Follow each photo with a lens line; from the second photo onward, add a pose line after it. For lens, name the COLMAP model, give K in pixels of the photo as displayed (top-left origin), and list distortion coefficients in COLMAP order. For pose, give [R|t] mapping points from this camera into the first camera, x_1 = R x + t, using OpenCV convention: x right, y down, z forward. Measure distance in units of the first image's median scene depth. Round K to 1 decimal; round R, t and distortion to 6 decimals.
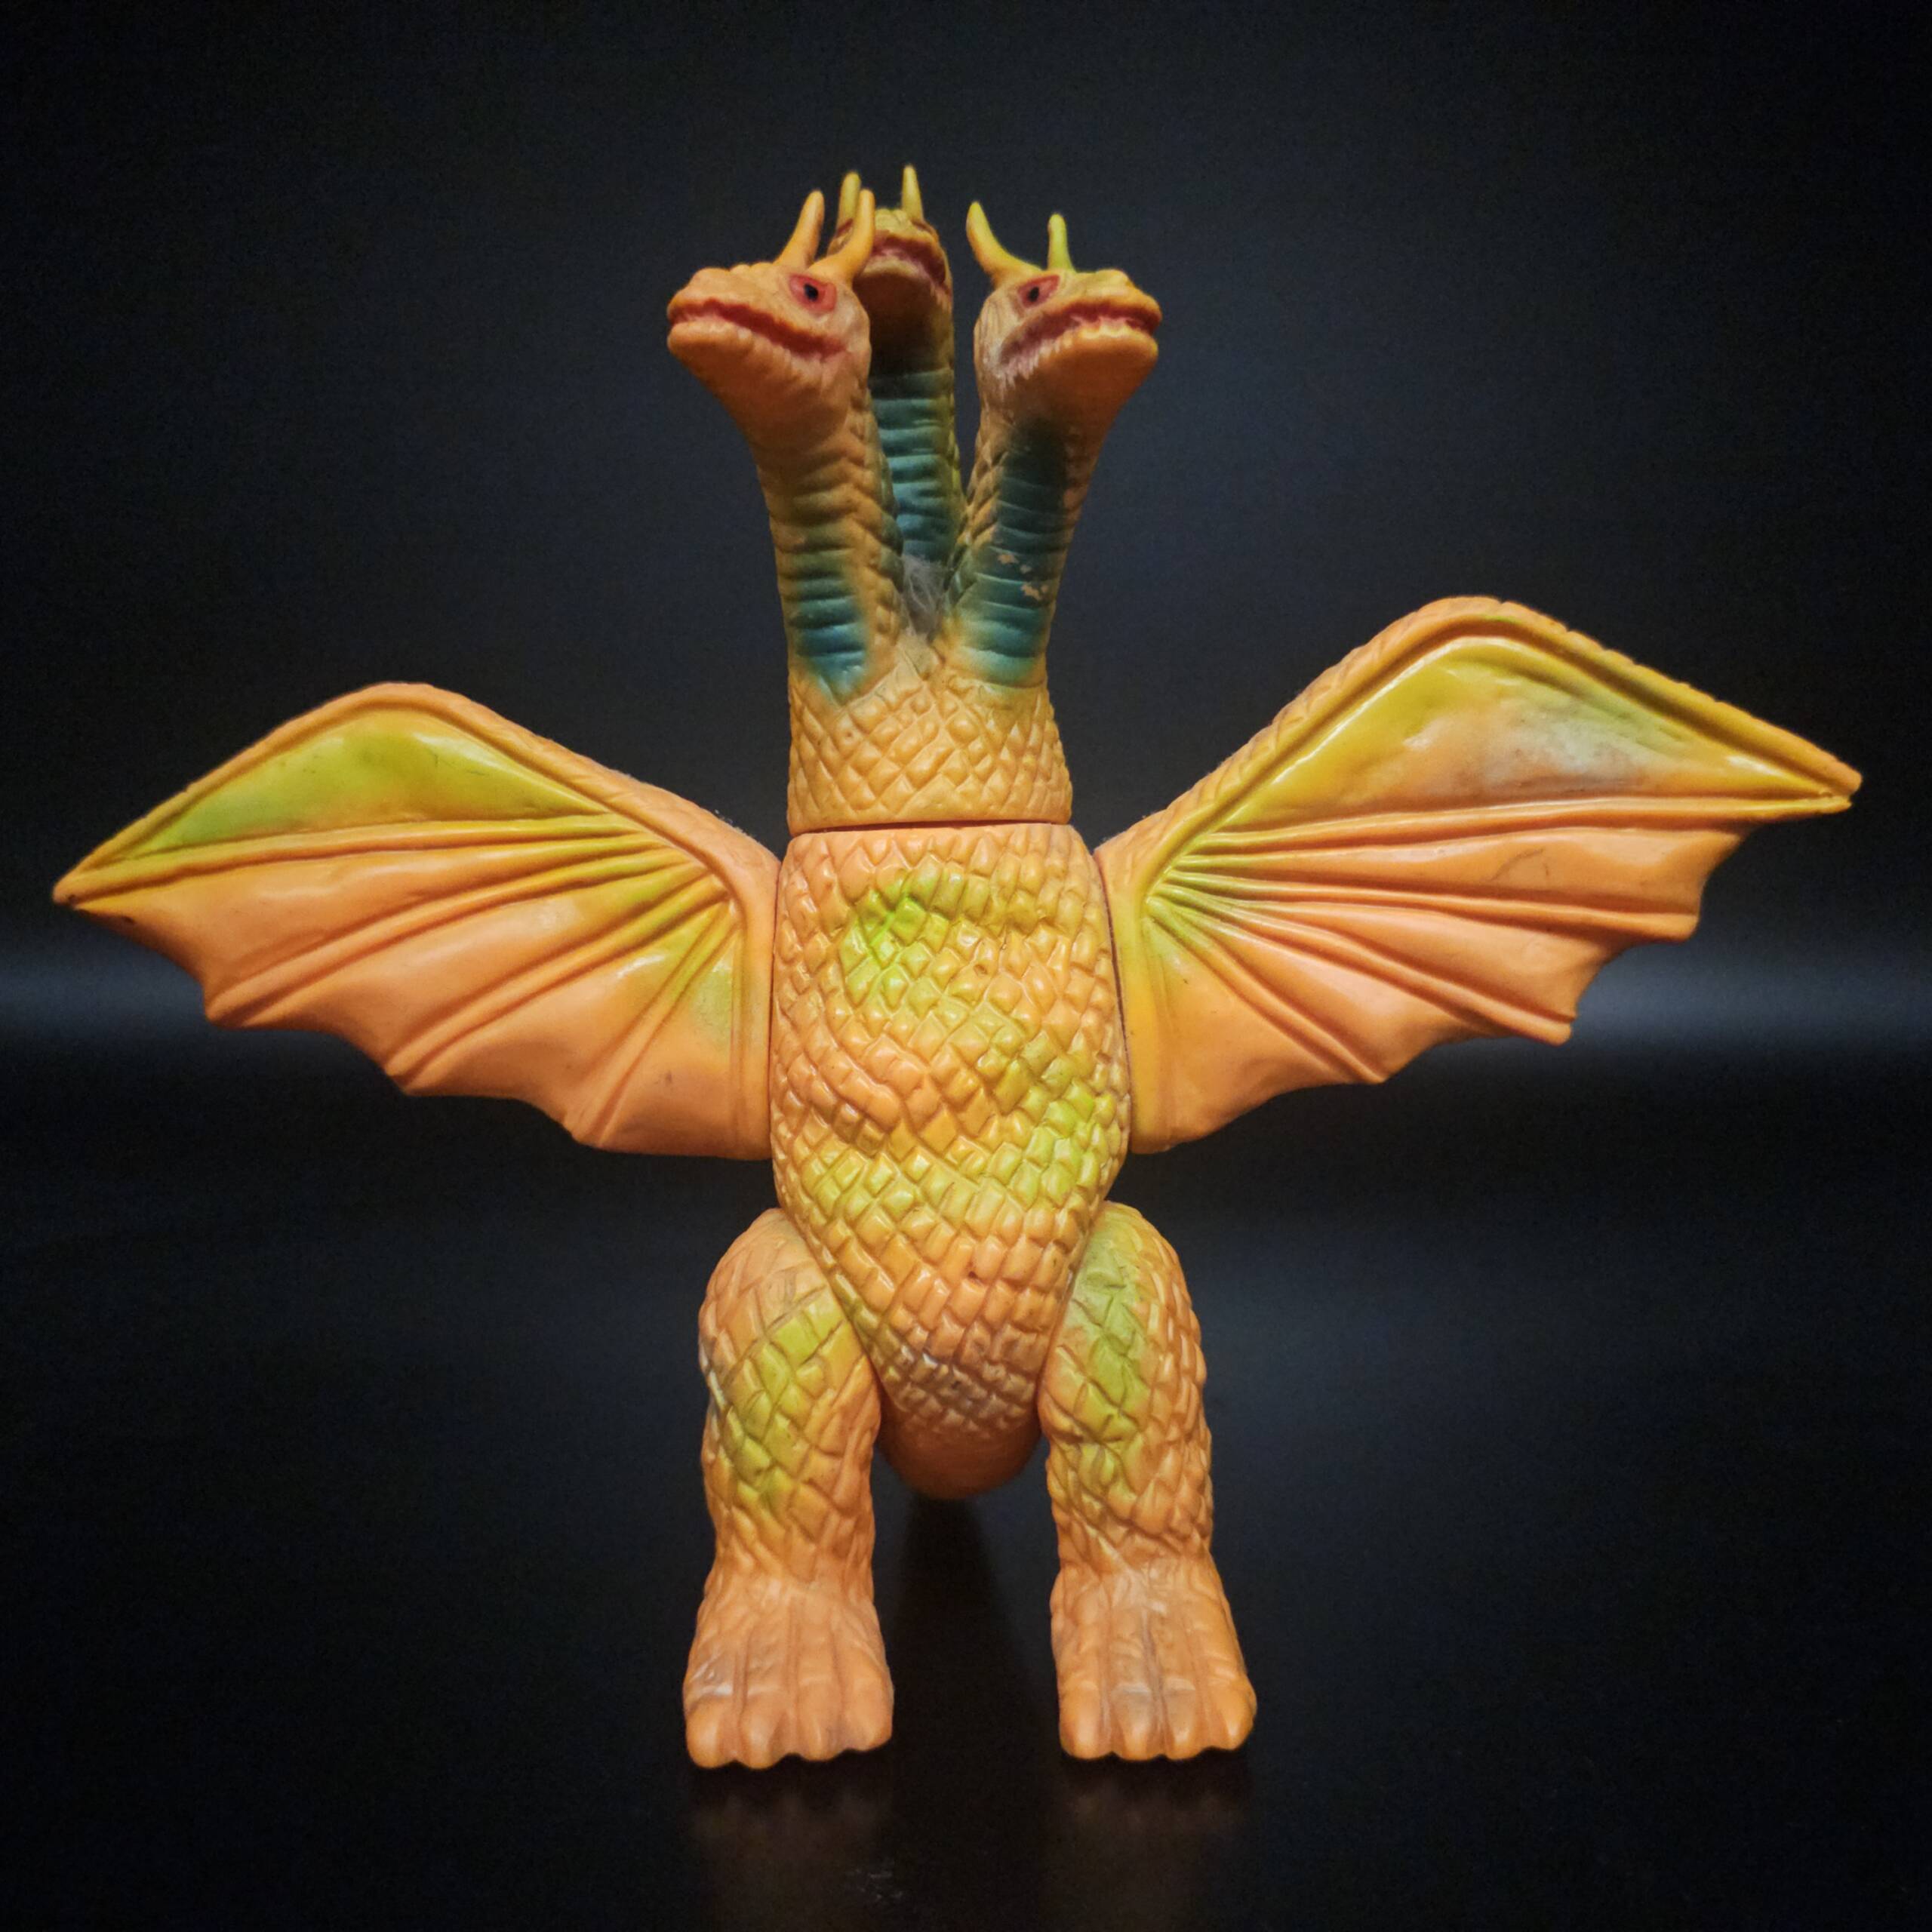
lens RADIAL K [[1803.5, 0, 966.0], [0, 1803.5, 966.0], [0, 0, 1]] dist [0.011891, -0.004262]
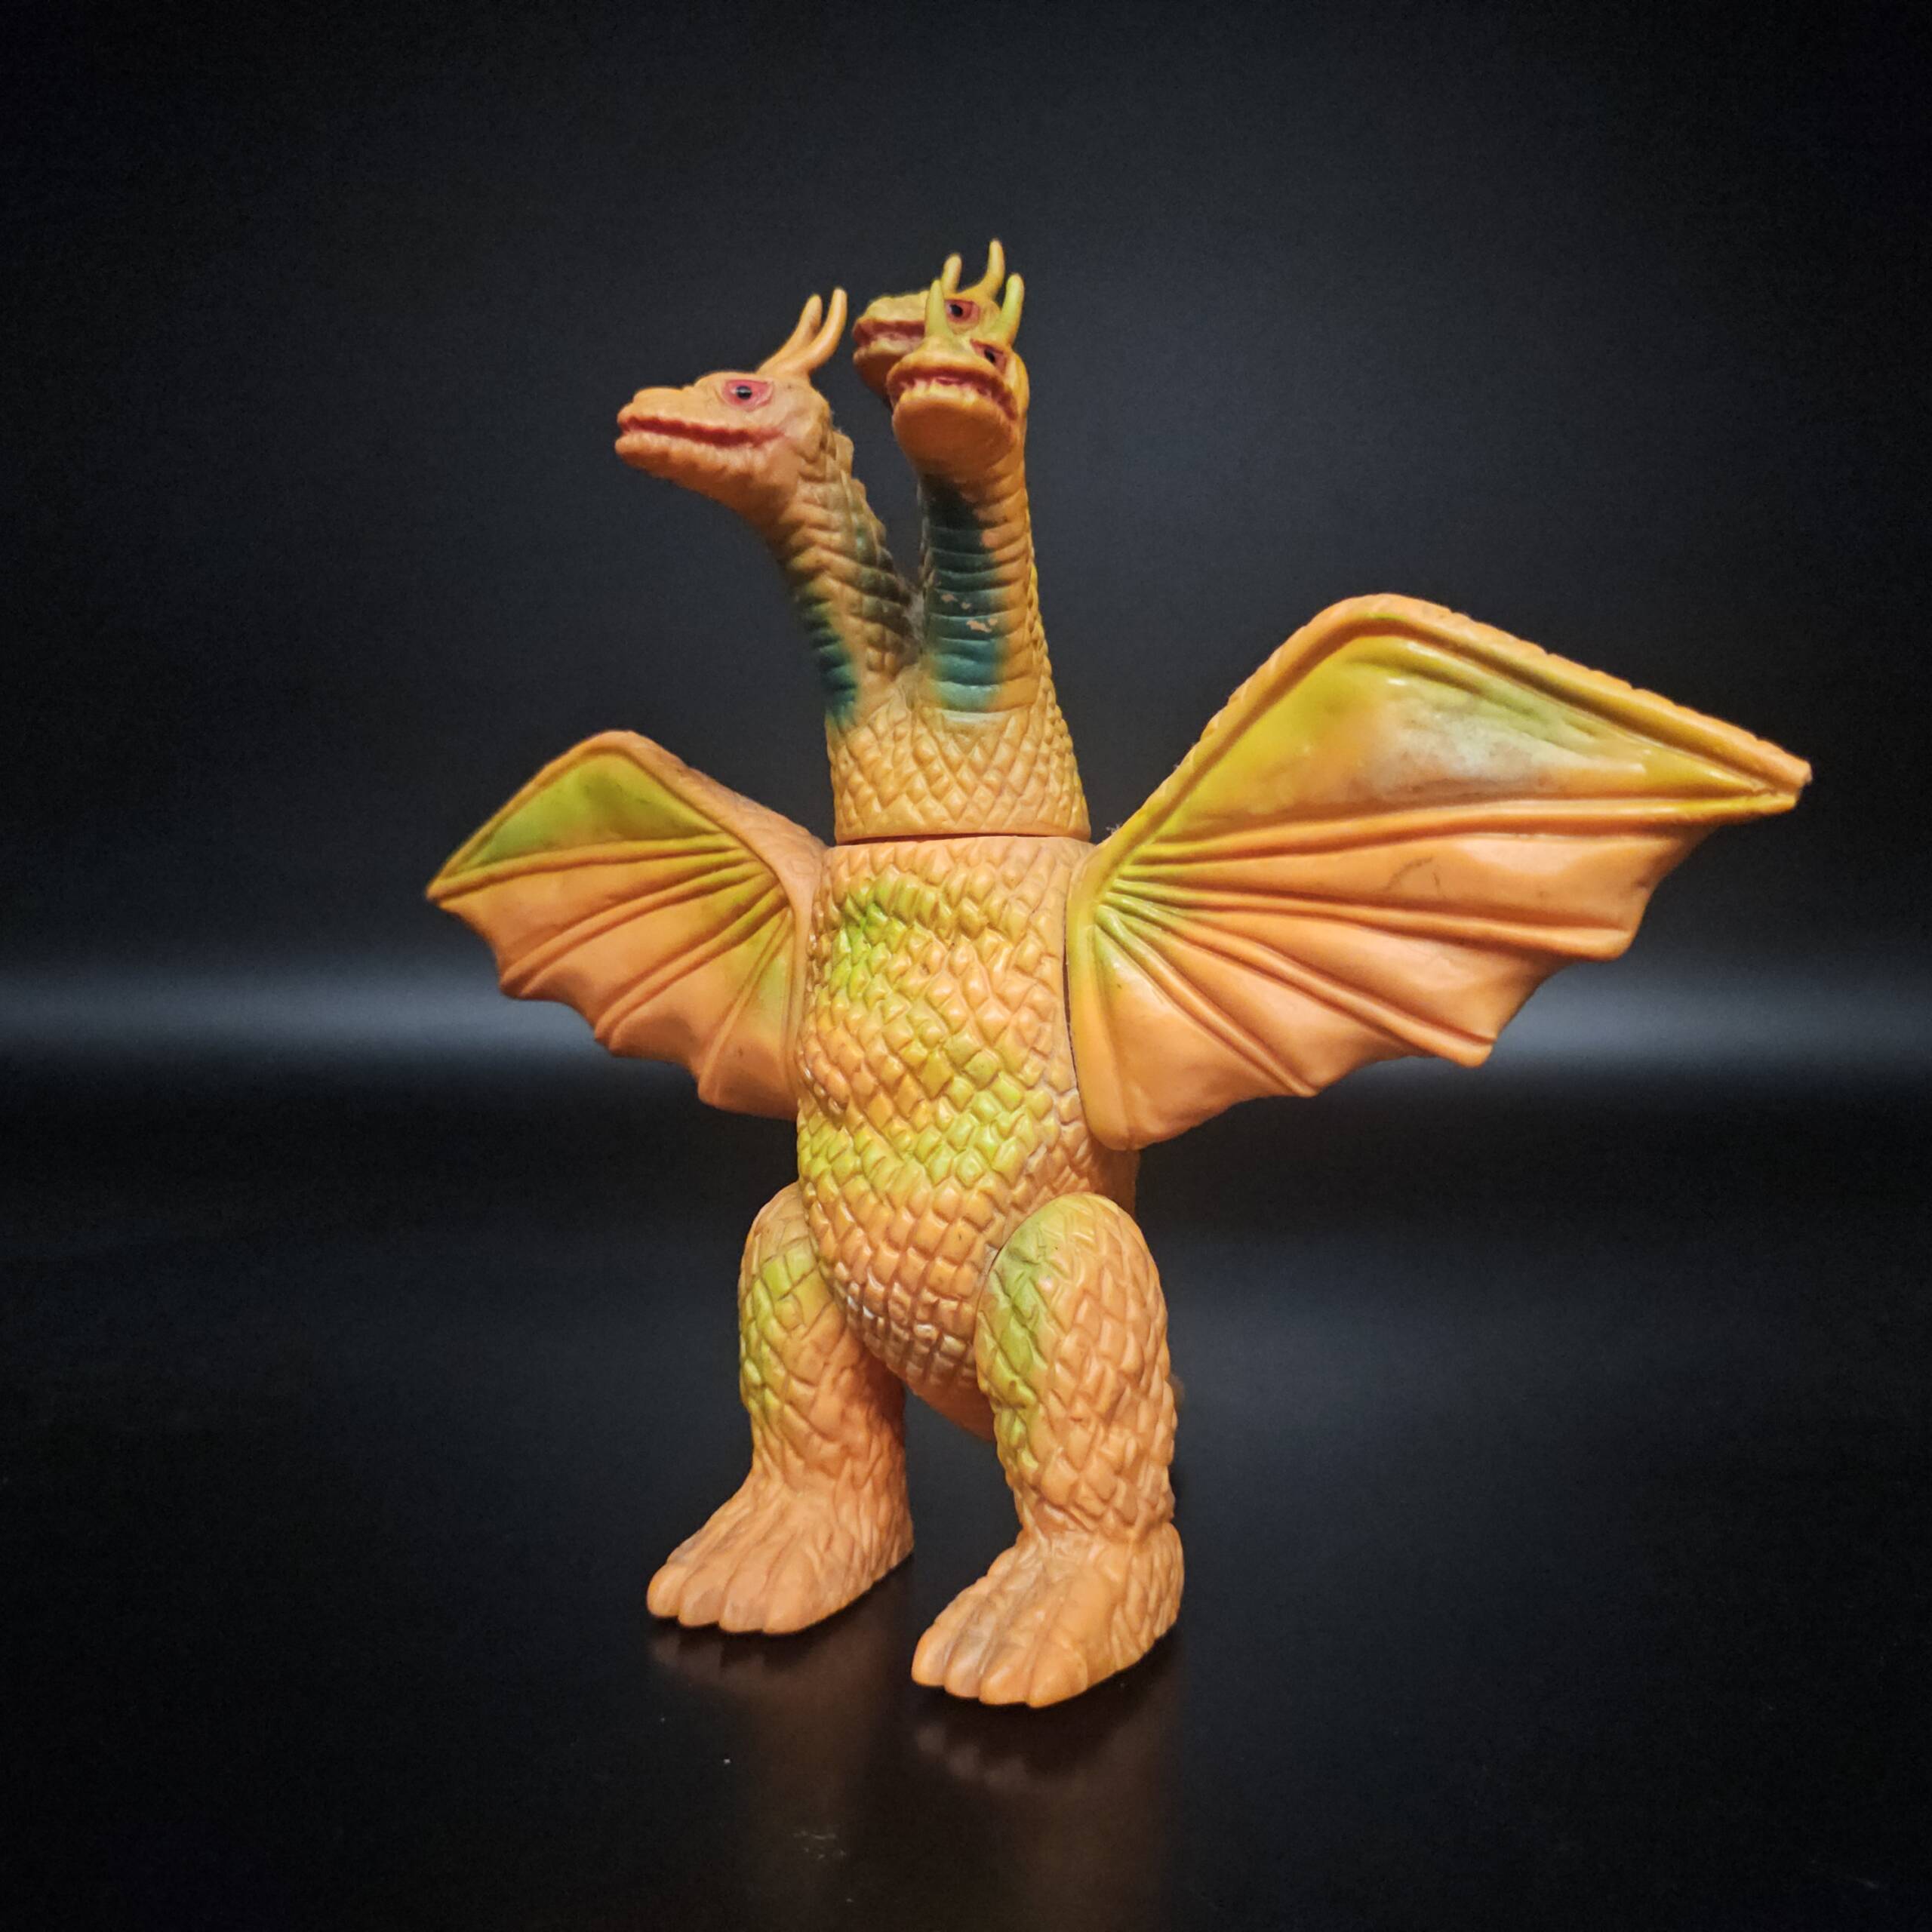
lens RADIAL K [[1803.5, 0, 966.0], [0, 1803.5, 966.0], [0, 0, 1]] dist [0.011891, -0.004262]
pose [[0.839297, 0.026217, -0.543041, 0.626538], [-0.025632, 0.999634, 0.008645, -0.009934], [0.543069, 0.006664, 0.839662, 0.077523]]
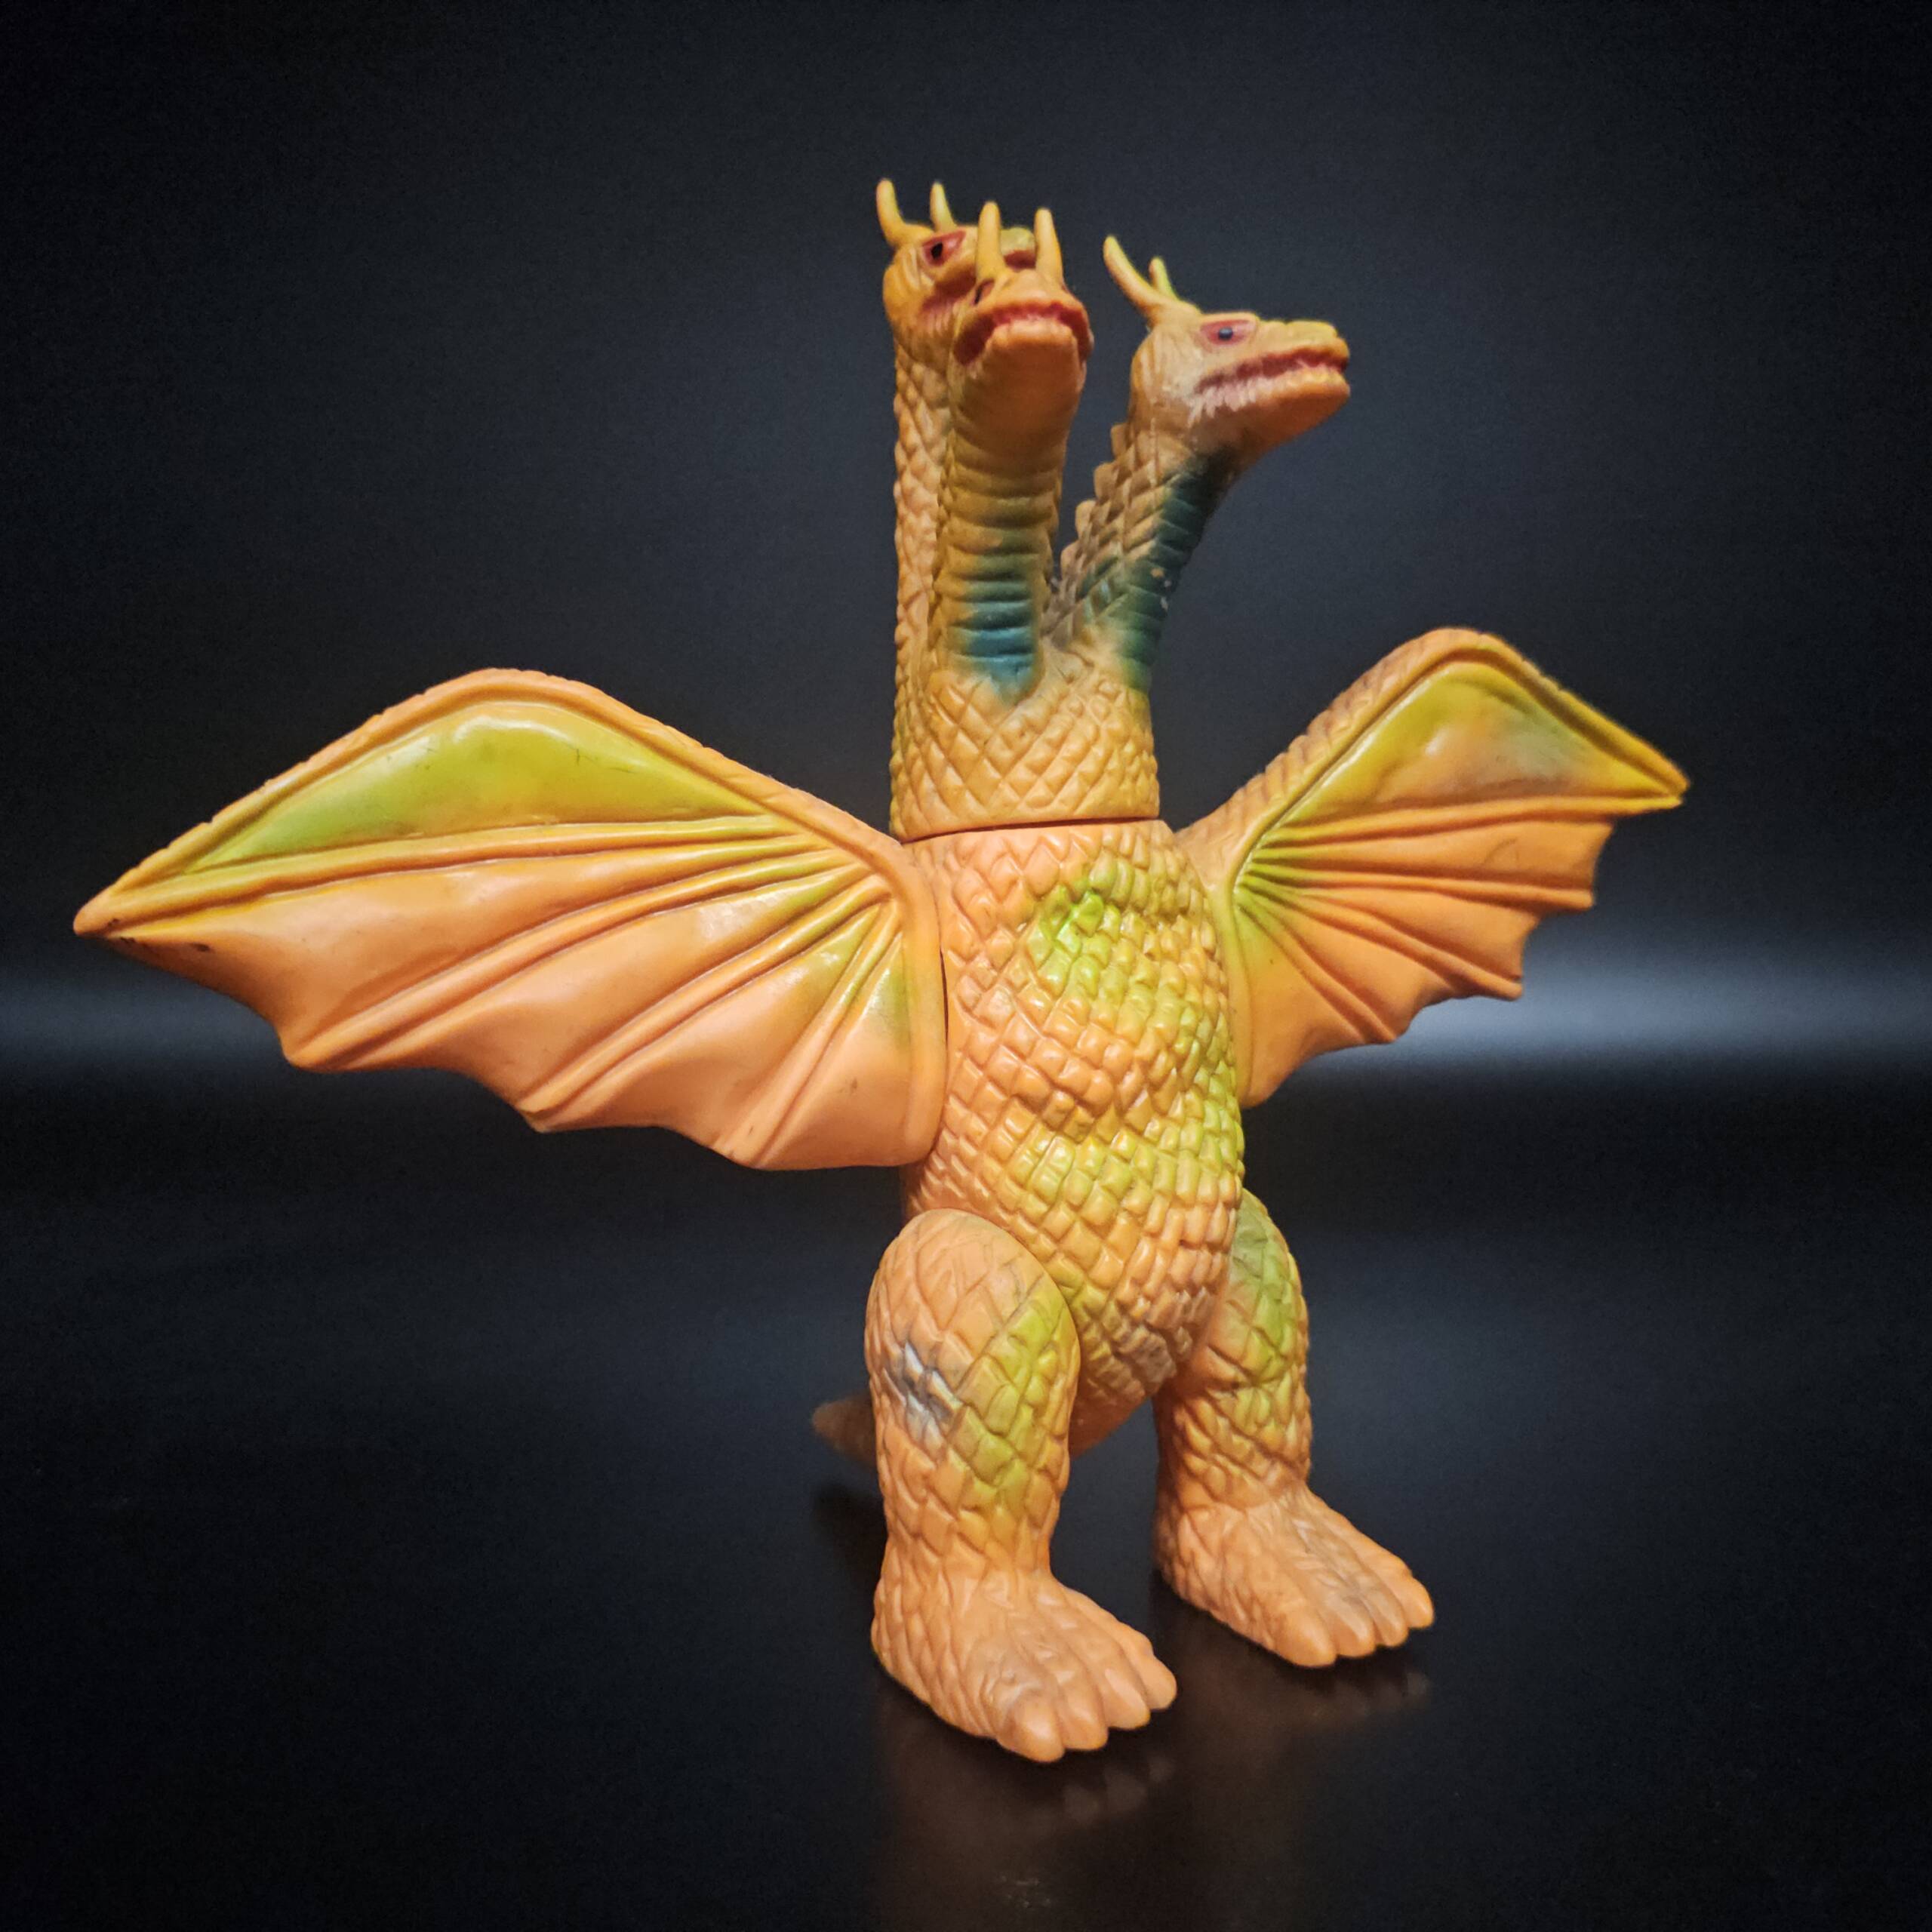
lens RADIAL K [[1803.5, 0, 966.0], [0, 1803.5, 966.0], [0, 0, 1]] dist [0.011891, -0.004262]
pose [[0.869286, -0.045840, 0.492179, -0.602348], [0.054772, 0.998492, -0.003741, 0.005117], [-0.491265, 0.030210, 0.870486, 0.127232]]
